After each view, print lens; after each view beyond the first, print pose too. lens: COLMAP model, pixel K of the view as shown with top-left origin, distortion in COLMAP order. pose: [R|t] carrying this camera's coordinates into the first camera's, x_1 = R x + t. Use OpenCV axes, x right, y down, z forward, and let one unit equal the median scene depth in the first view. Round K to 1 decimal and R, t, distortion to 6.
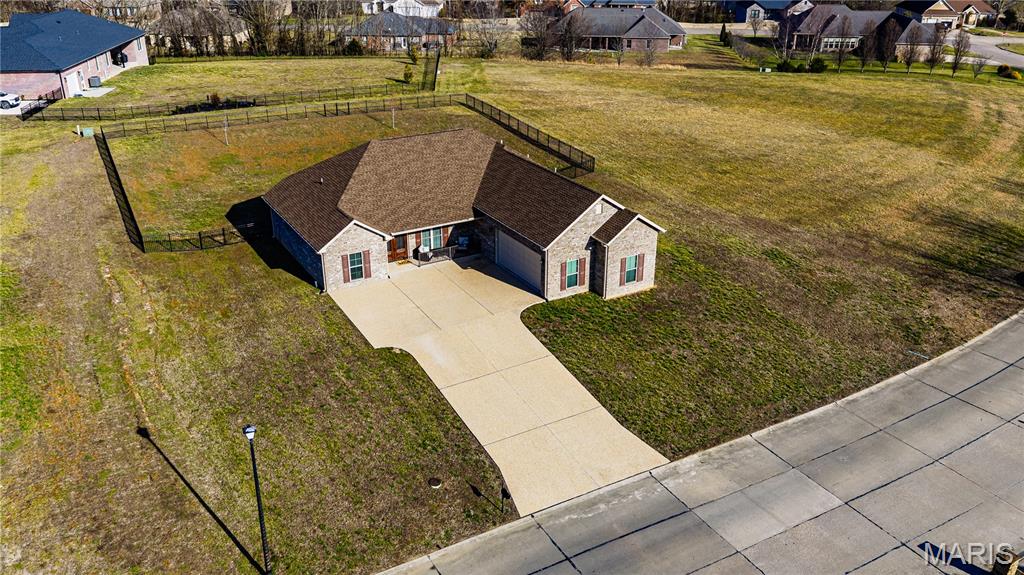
lens RADIAL K [[846.9, 0, 512.0], [0, 846.9, 287.5], [0, 0, 1]] dist [0.001410, -0.003385]
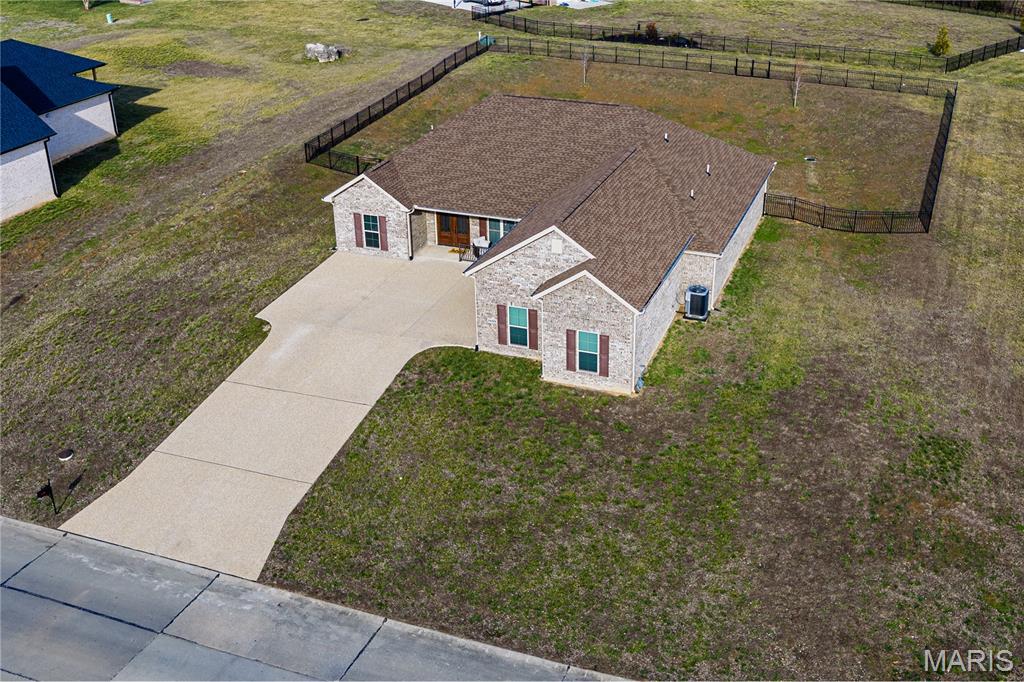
lens RADIAL K [[1090.4, 0, 562.1], [0, 1090.4, 340.7], [0, 0, 1]] dist [0.023247, -0.044198]
pose [[0.650342, 0.343625, -0.677479, 0.693150], [-0.315979, 0.933393, 0.170105, -0.166012], [0.690806, 0.103443, 0.715602, 0.389423]]
